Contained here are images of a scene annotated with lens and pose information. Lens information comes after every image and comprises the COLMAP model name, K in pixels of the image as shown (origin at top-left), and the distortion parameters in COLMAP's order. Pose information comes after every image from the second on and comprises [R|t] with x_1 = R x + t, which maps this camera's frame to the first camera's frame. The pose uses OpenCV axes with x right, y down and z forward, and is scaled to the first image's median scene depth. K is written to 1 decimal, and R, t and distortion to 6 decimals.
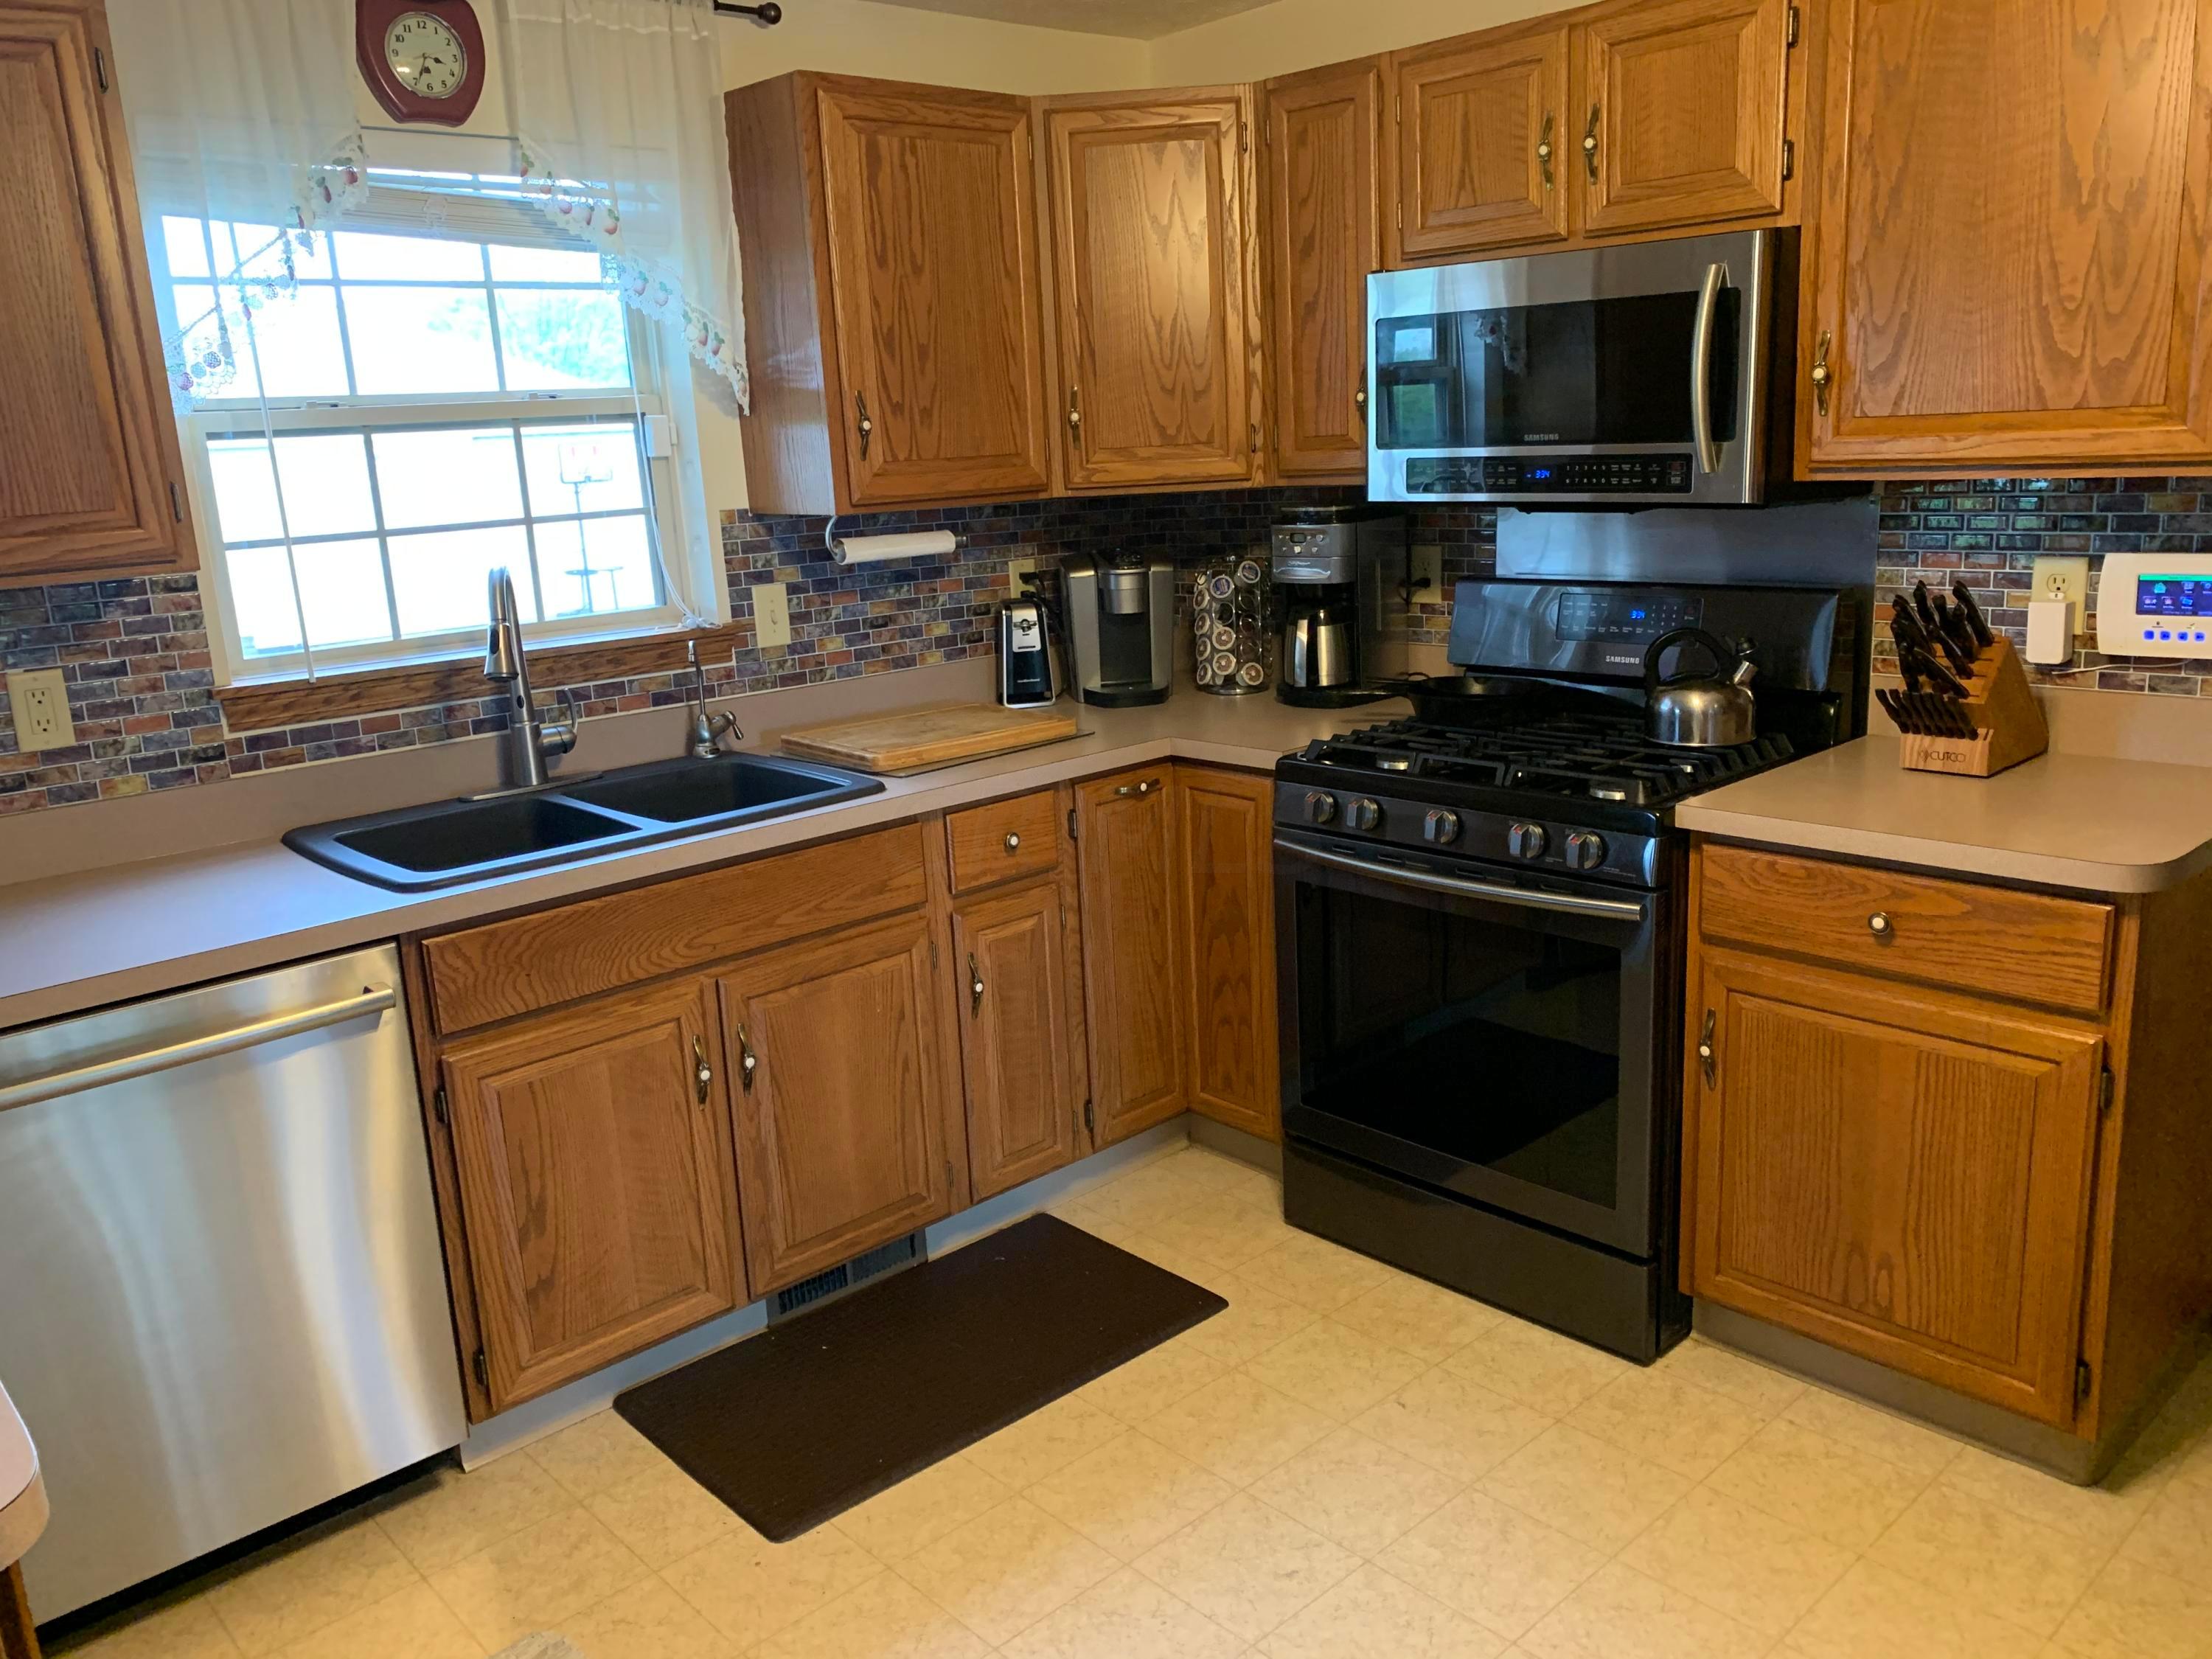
lens RADIAL K [[1690.2, 0, 1124.3], [0, 1690.2, 847.2], [0, 0, 1]] dist [0.038860, -0.072038]
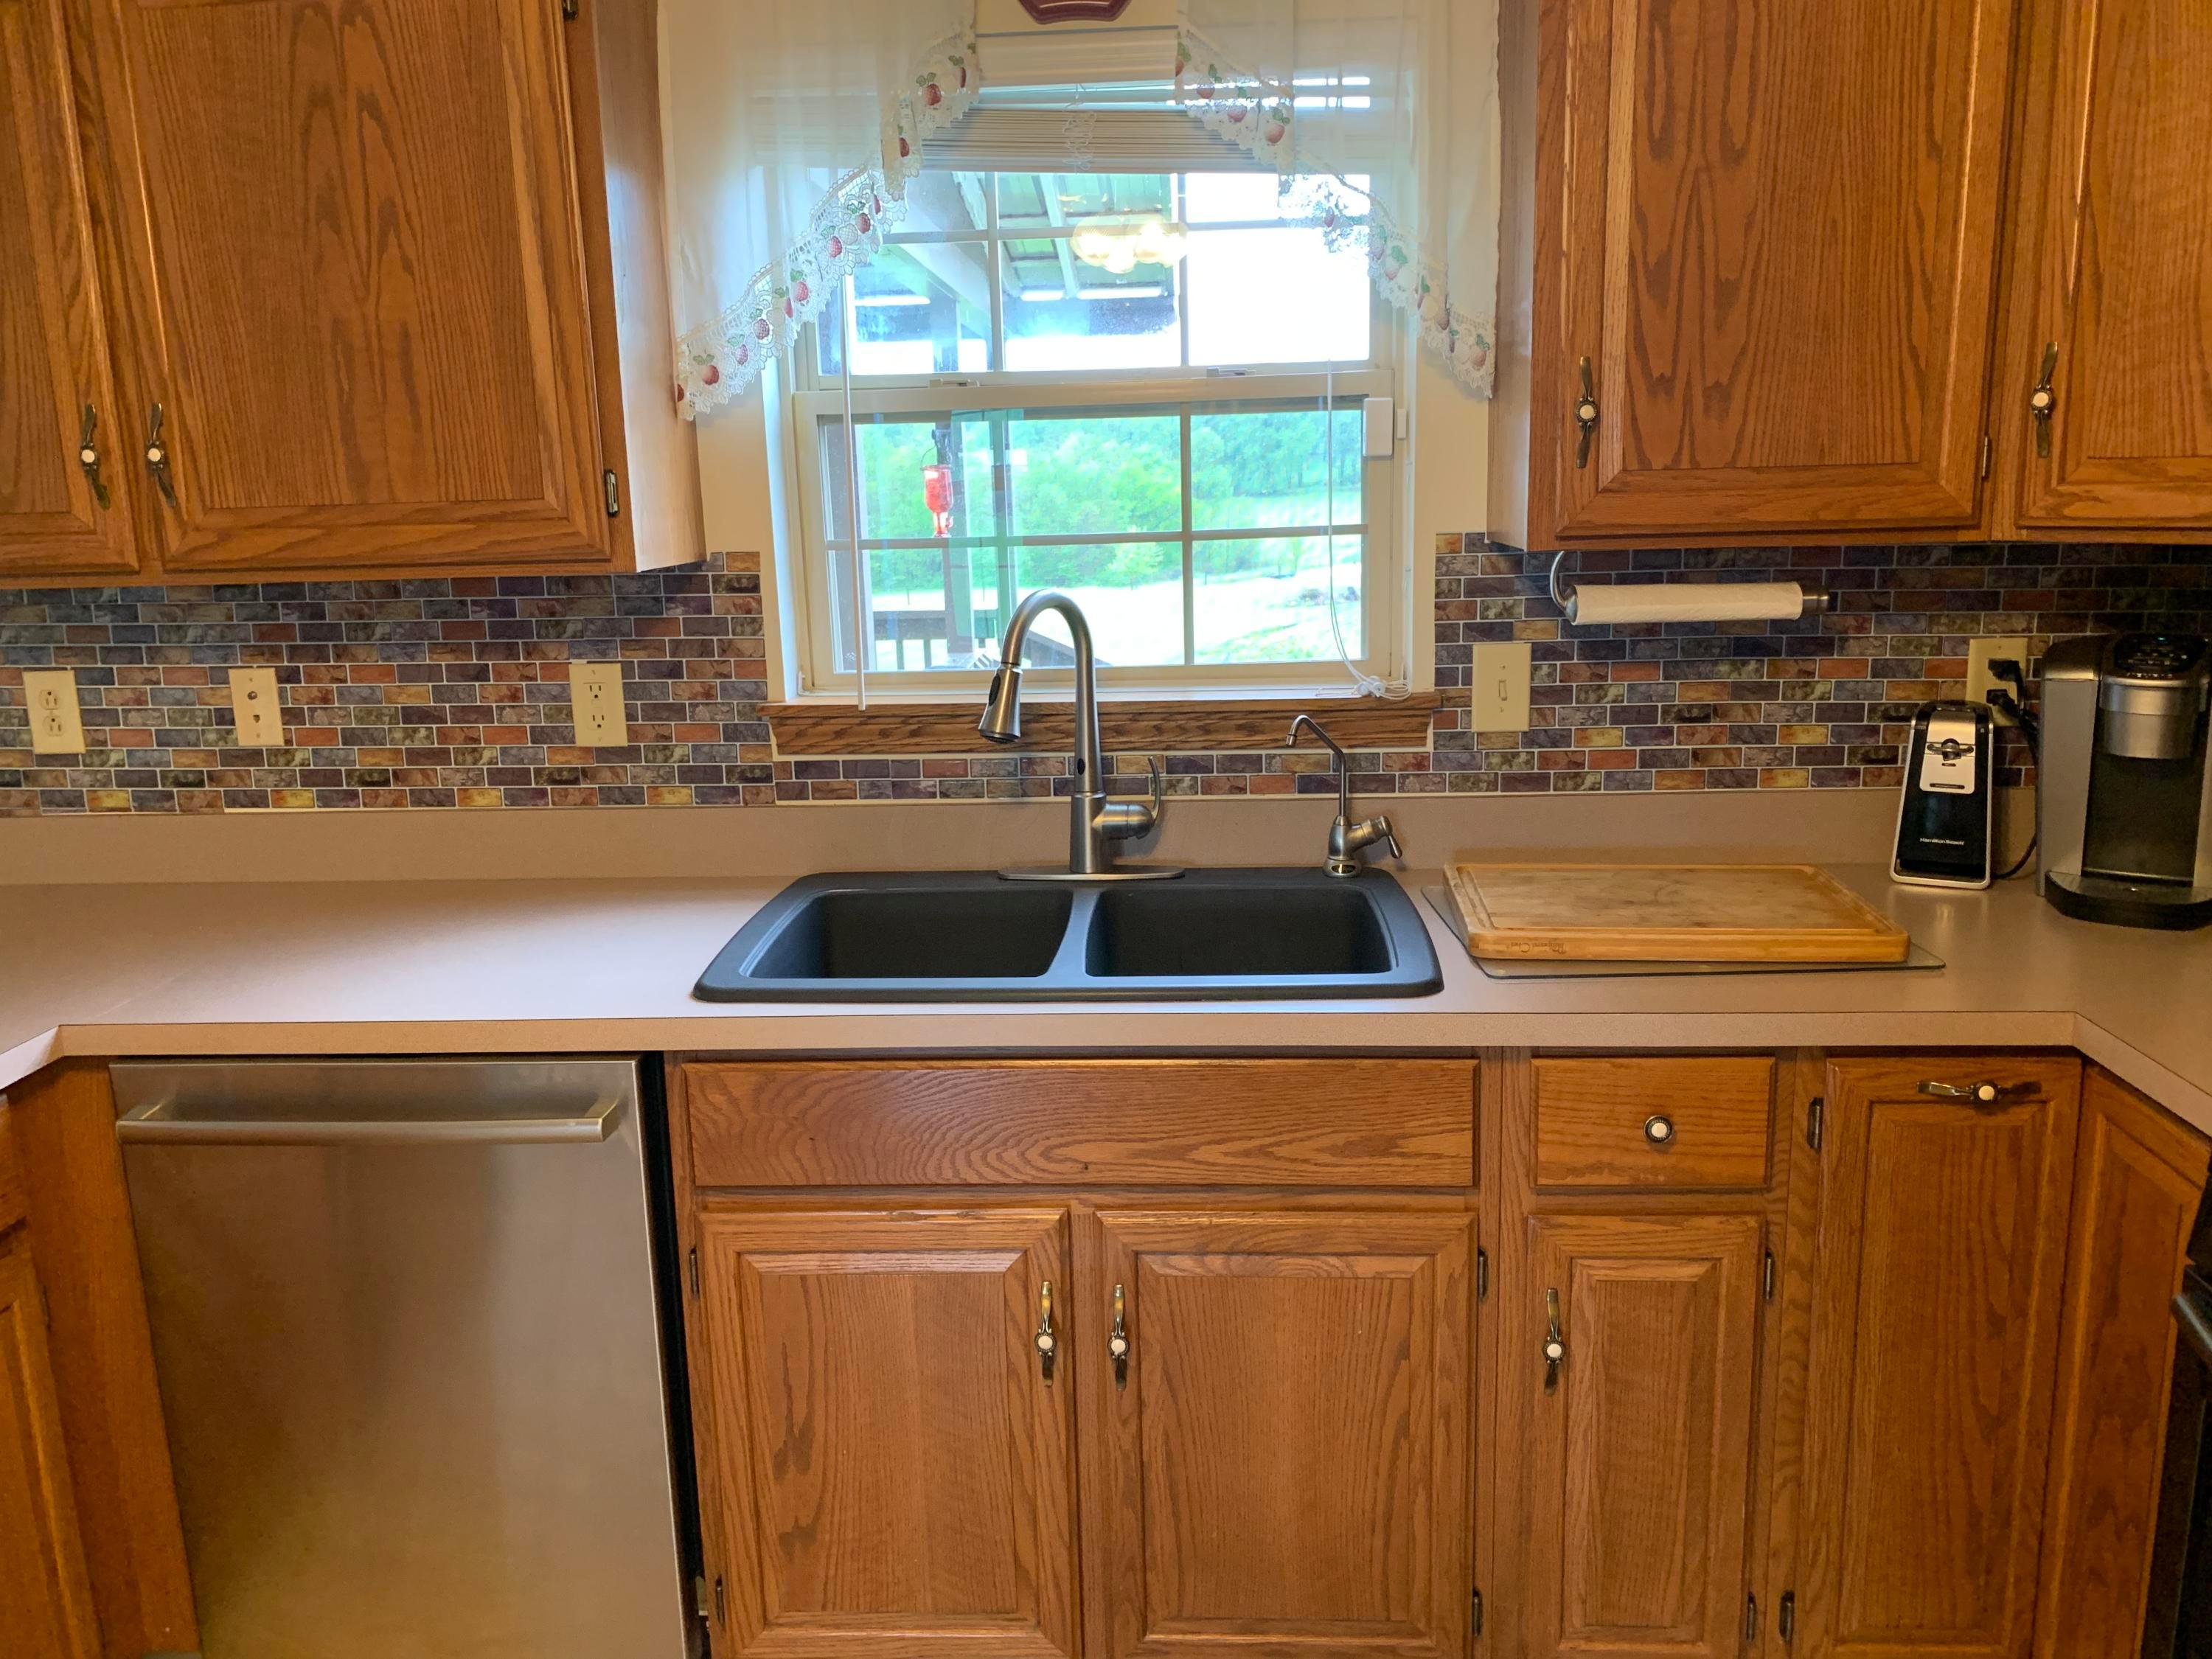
lens RADIAL K [[1690.2, 0, 1120.6], [0, 1690.2, 813.2], [0, 0, 1]] dist [0.038860, -0.072038]
pose [[0.683696, 0.174959, -0.708484, 0.197373], [-0.183811, 0.980821, 0.064832, -0.111385], [0.706239, 0.085902, 0.702743, 0.445890]]
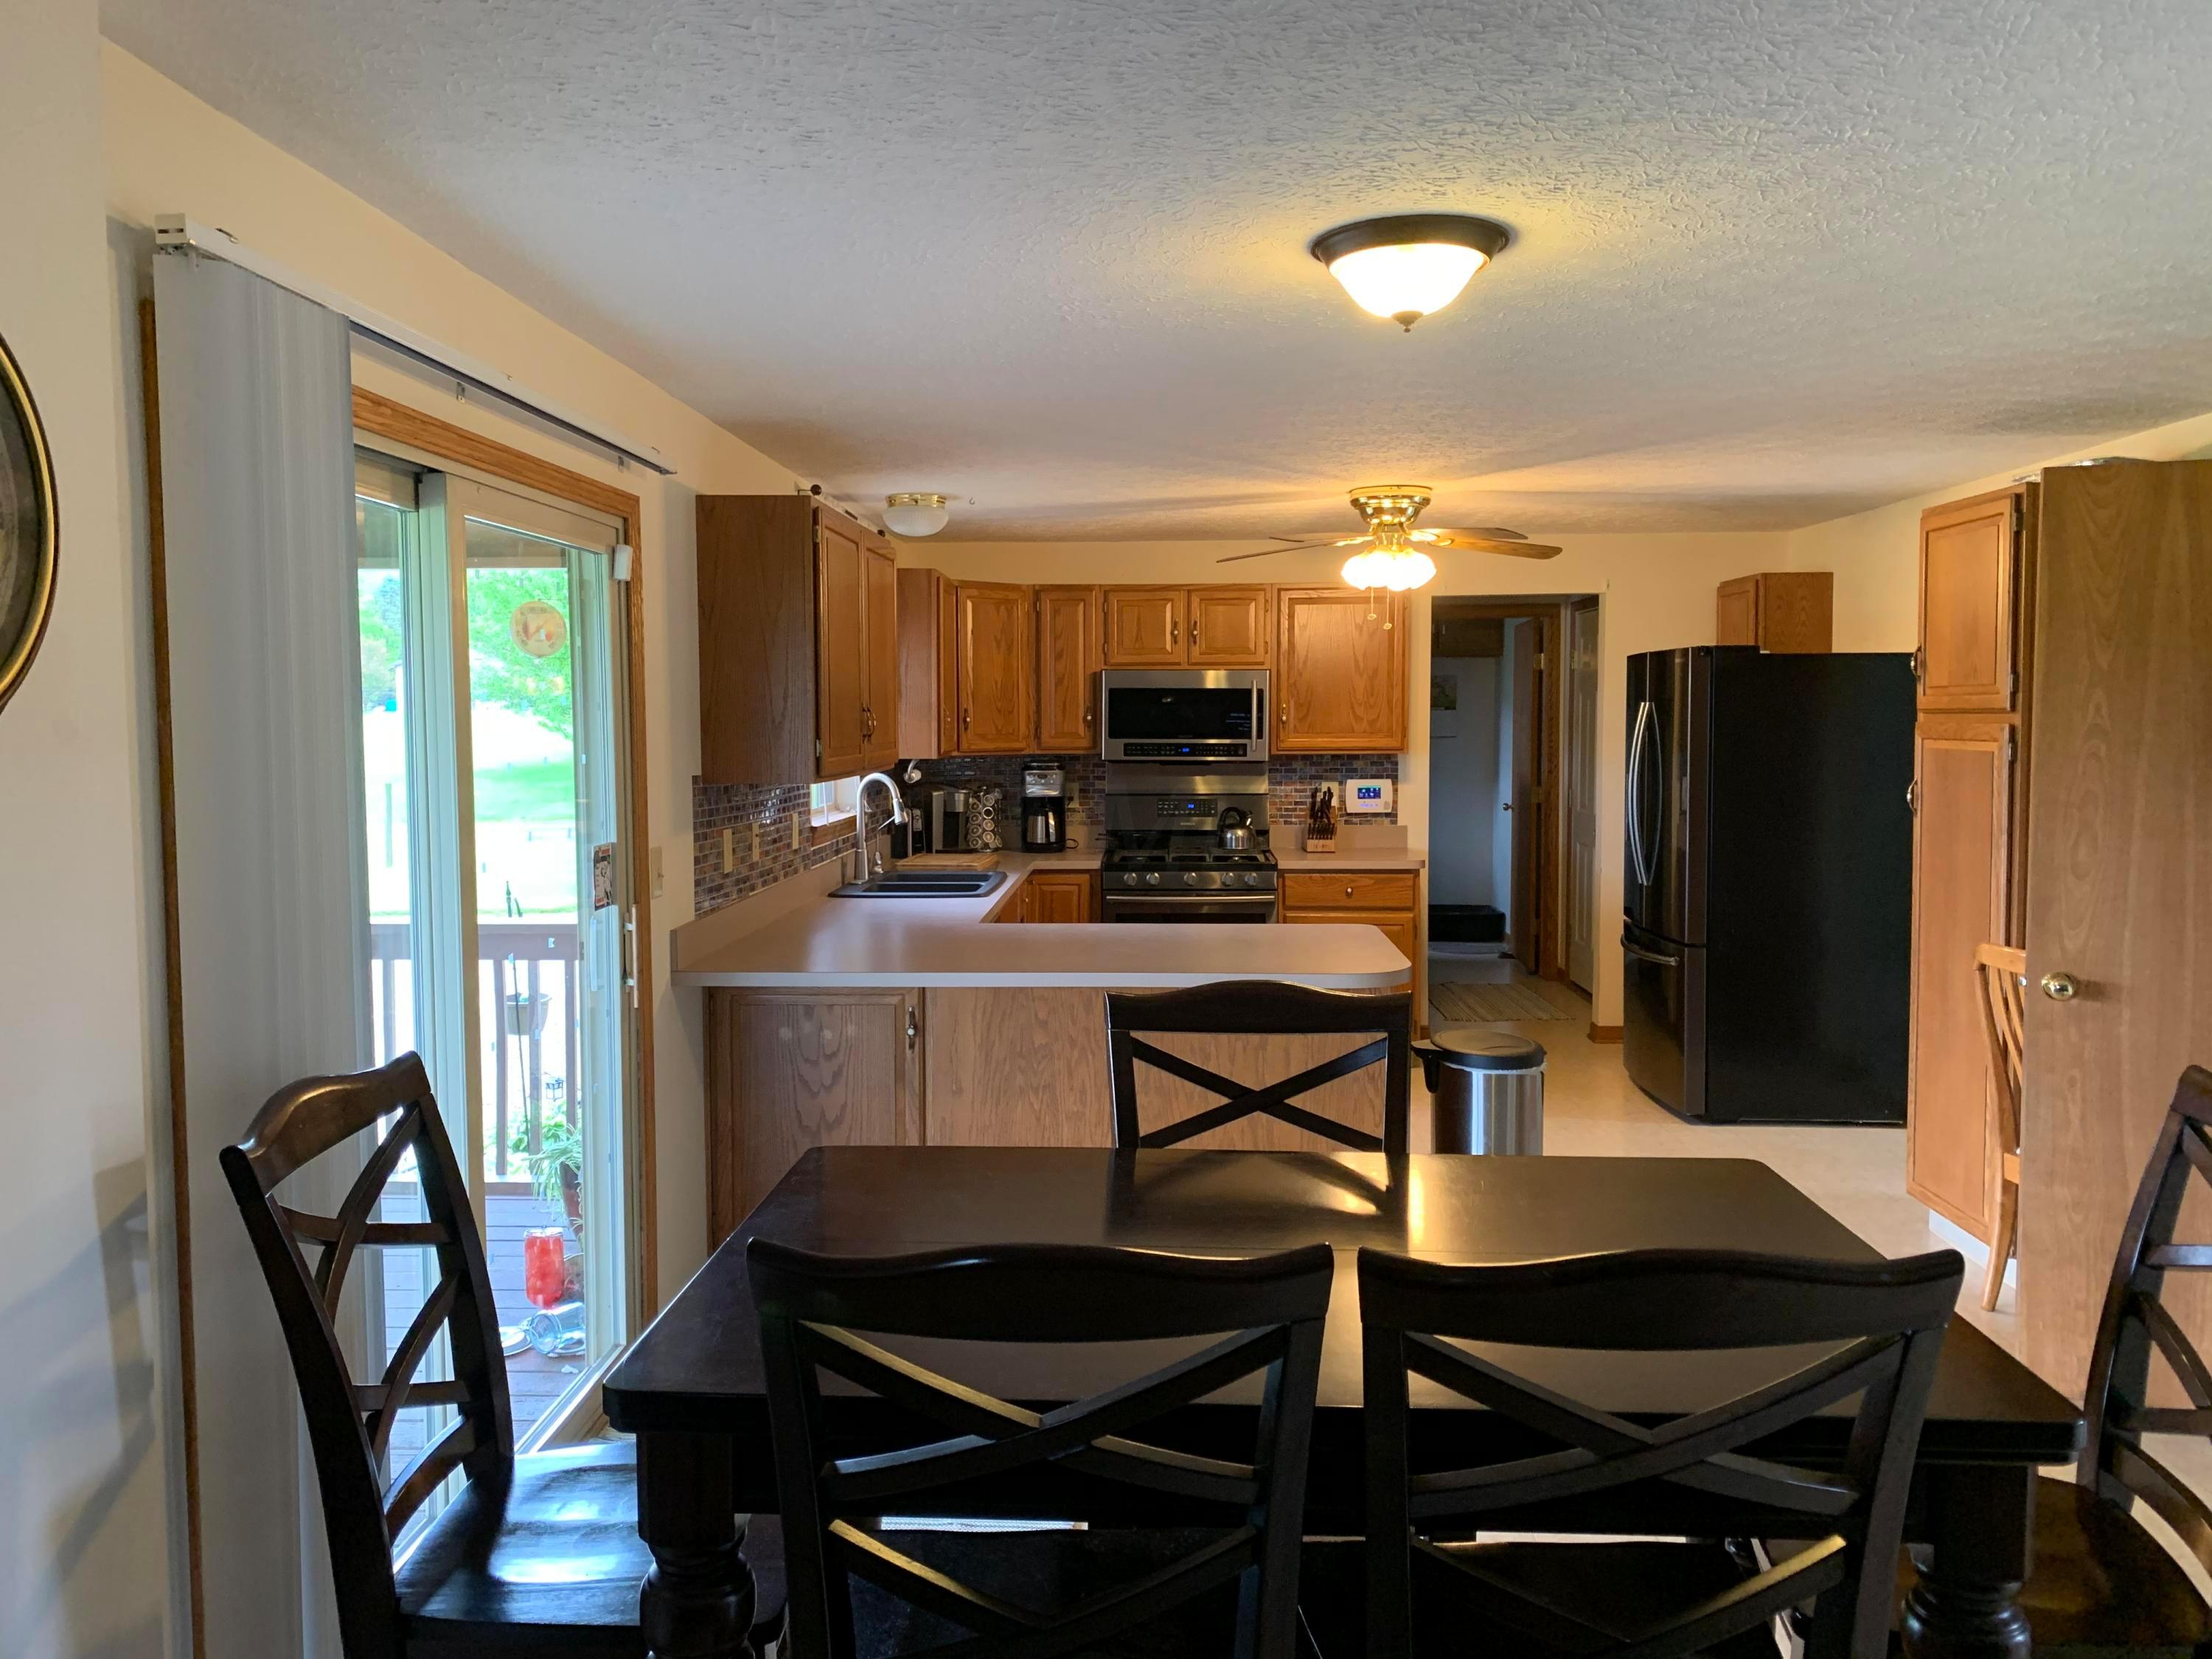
lens RADIAL K [[1690.2, 0, 1110.1], [0, 1690.2, 830.5], [0, 0, 1]] dist [0.038860, -0.072038]
pose [[0.710210, -0.001102, 0.703989, -1.556754], [0.139808, 0.980302, -0.139509, 0.234294], [-0.689968, 0.197504, 0.696374, -0.667798]]
